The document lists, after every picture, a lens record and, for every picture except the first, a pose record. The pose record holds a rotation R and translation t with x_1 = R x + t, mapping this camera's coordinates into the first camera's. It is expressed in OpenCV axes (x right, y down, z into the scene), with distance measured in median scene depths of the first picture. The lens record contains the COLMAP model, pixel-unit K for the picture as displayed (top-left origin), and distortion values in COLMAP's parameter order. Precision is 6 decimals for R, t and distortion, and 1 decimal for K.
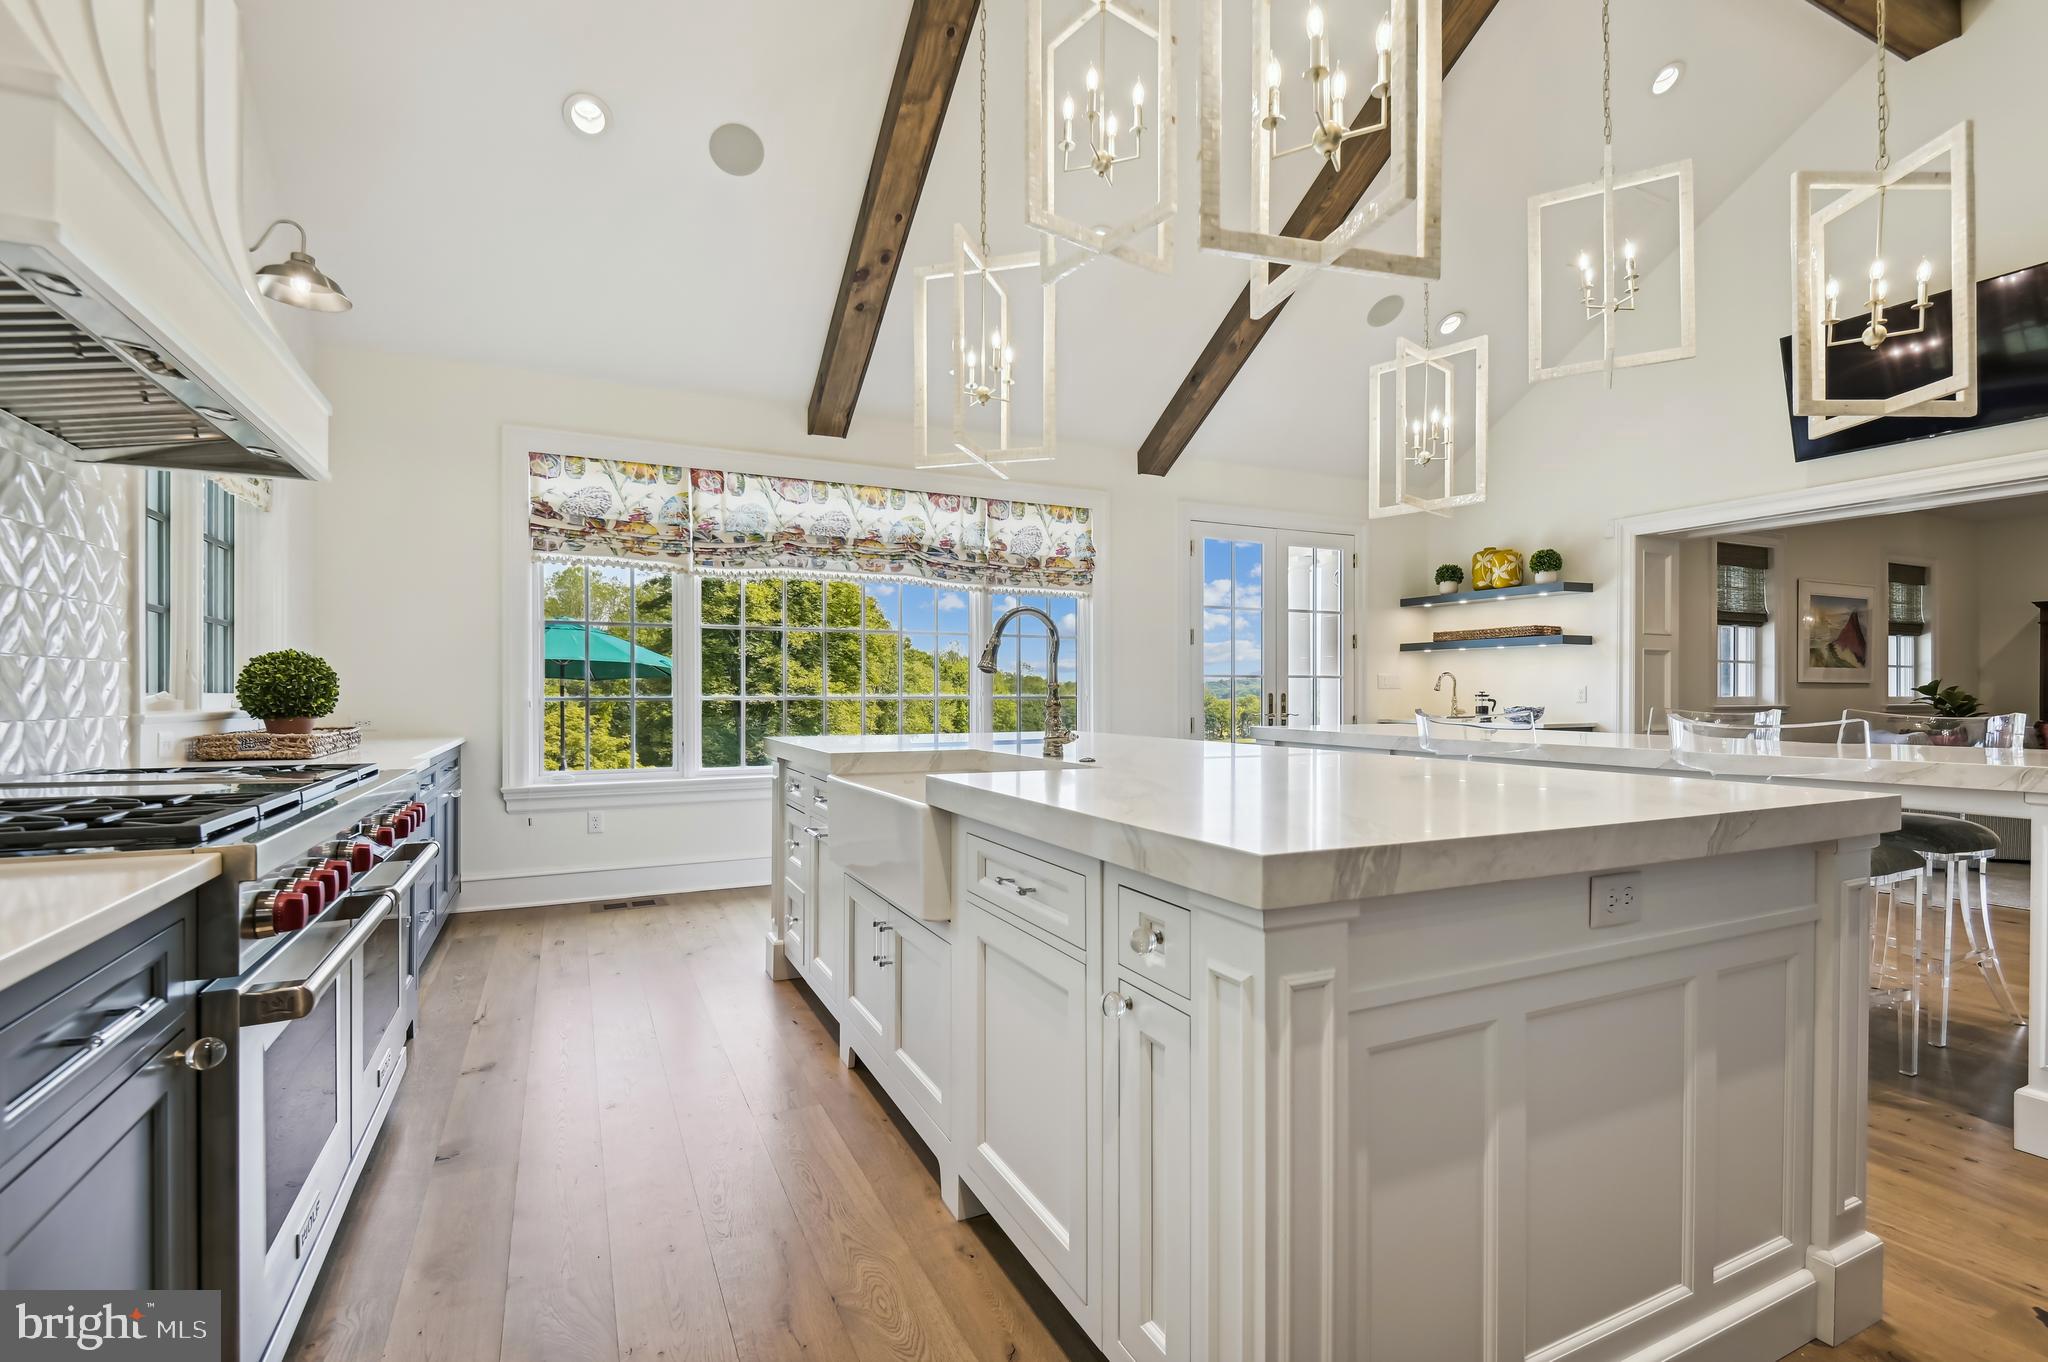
lens RADIAL K [[917.3, 0, 1010.4], [0, 917.3, 694.4], [0, 0, 1]] dist [0.002693, -0.017389]
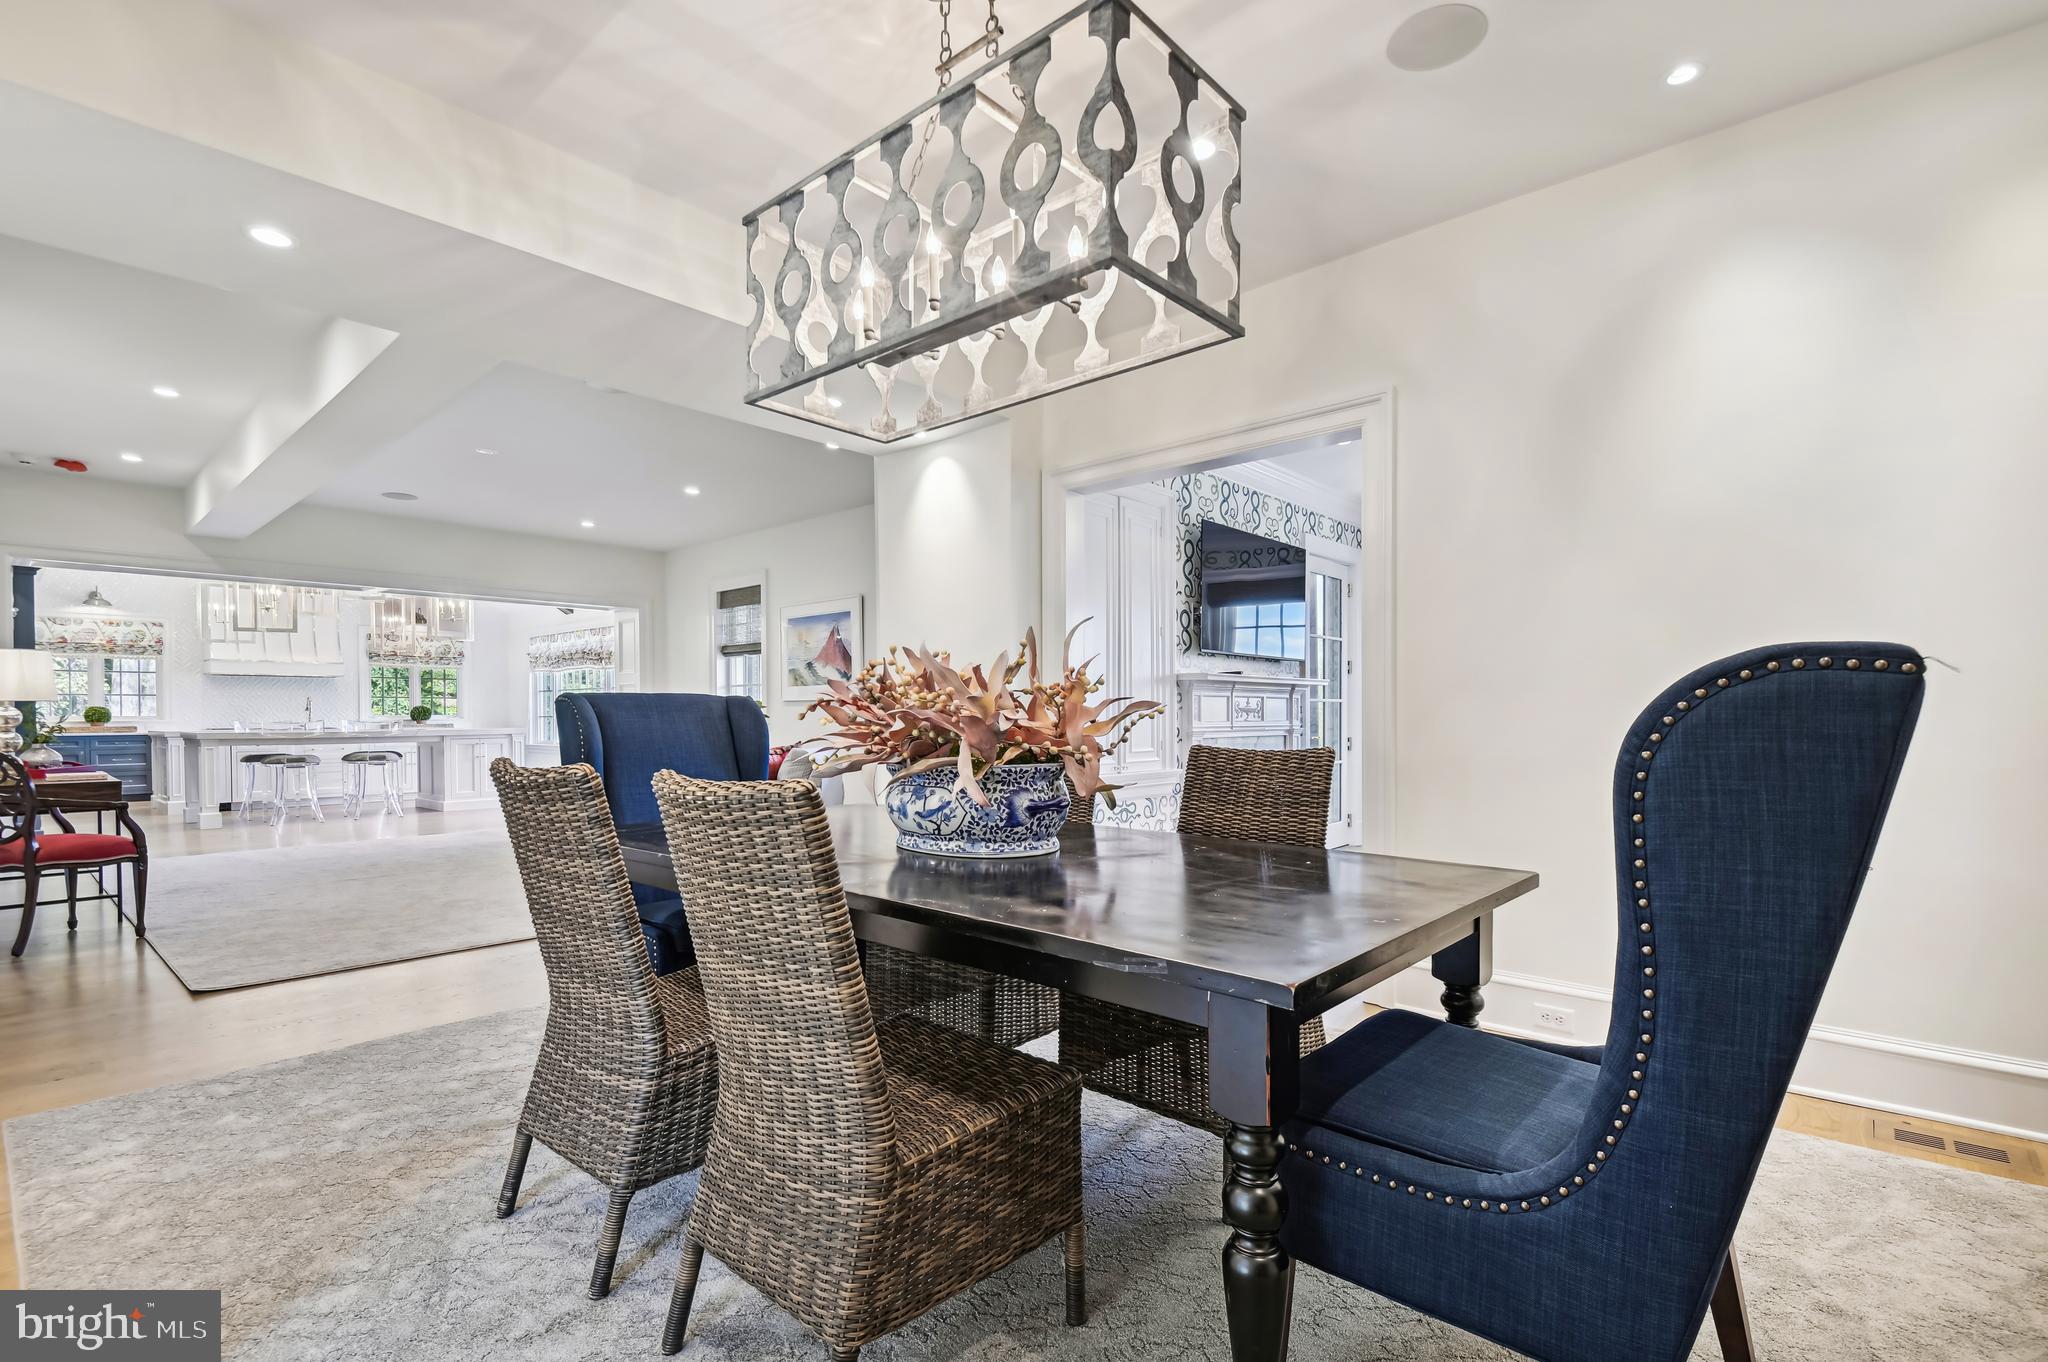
lens RADIAL K [[943.0, 0, 1039.1], [0, 943.0, 715.9], [0, 0, 1]] dist [0.003663, -0.012513]
pose [[0.397584, -0.000405, -0.917566, 2.873944], [0.001731, 0.999998, 0.000308, 0.006778], [0.917564, -0.001711, 0.397584, 1.182616]]
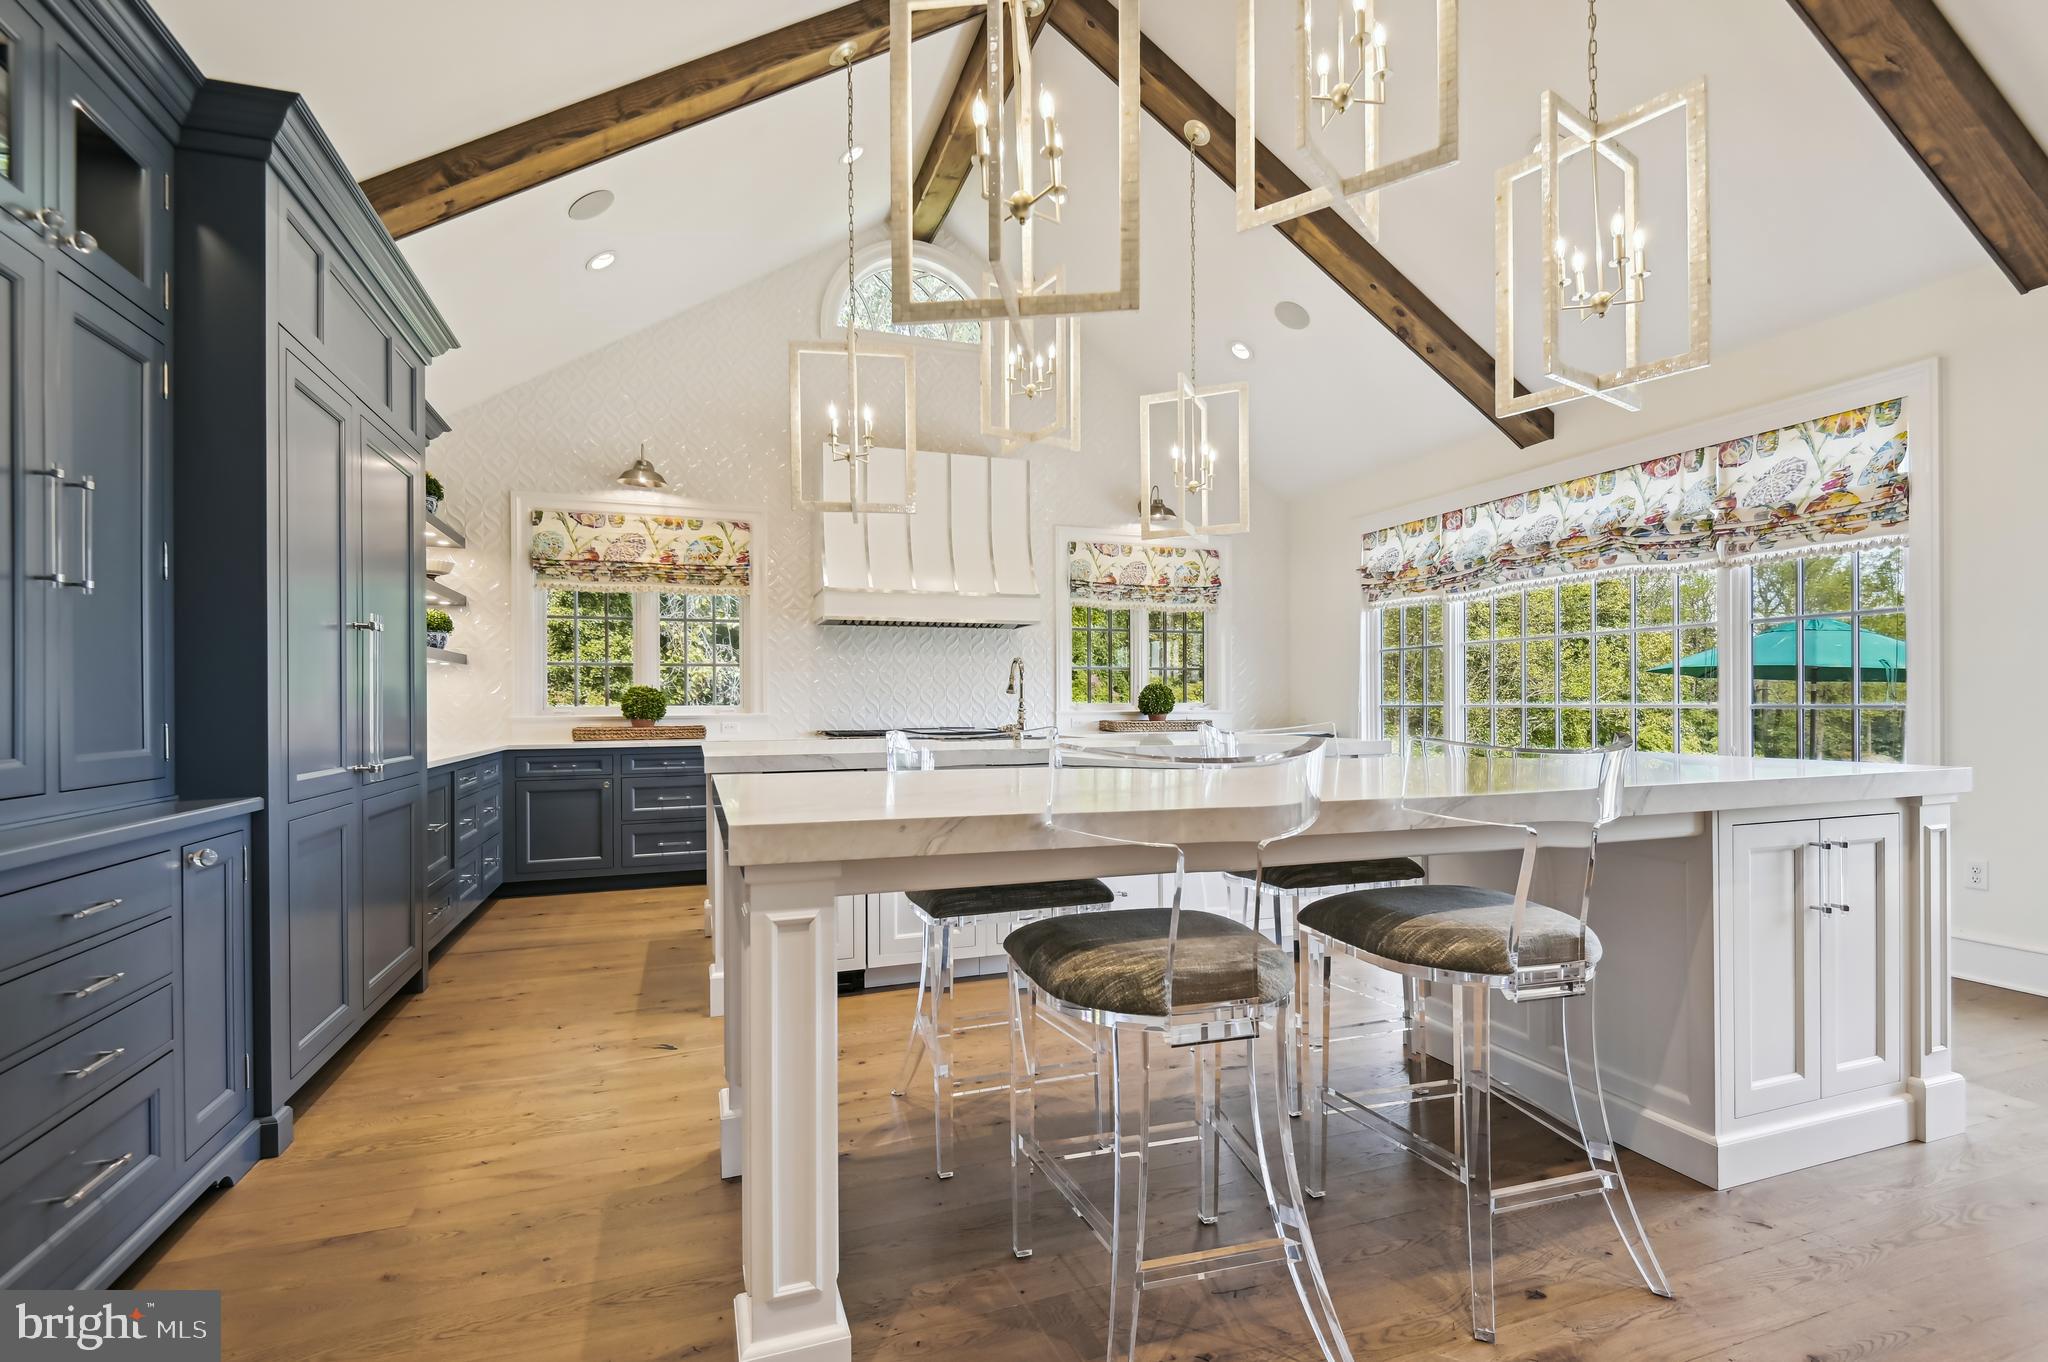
lens RADIAL K [[917.3, 0, 1010.4], [0, 917.3, 694.4], [0, 0, 1]] dist [0.002693, -0.017389]
pose [[-0.119382, -0.010129, -0.992797, 0.814020], [0.002294, 0.999942, -0.010478, 0.000763], [0.992846, -0.003529, -0.119352, 0.520400]]
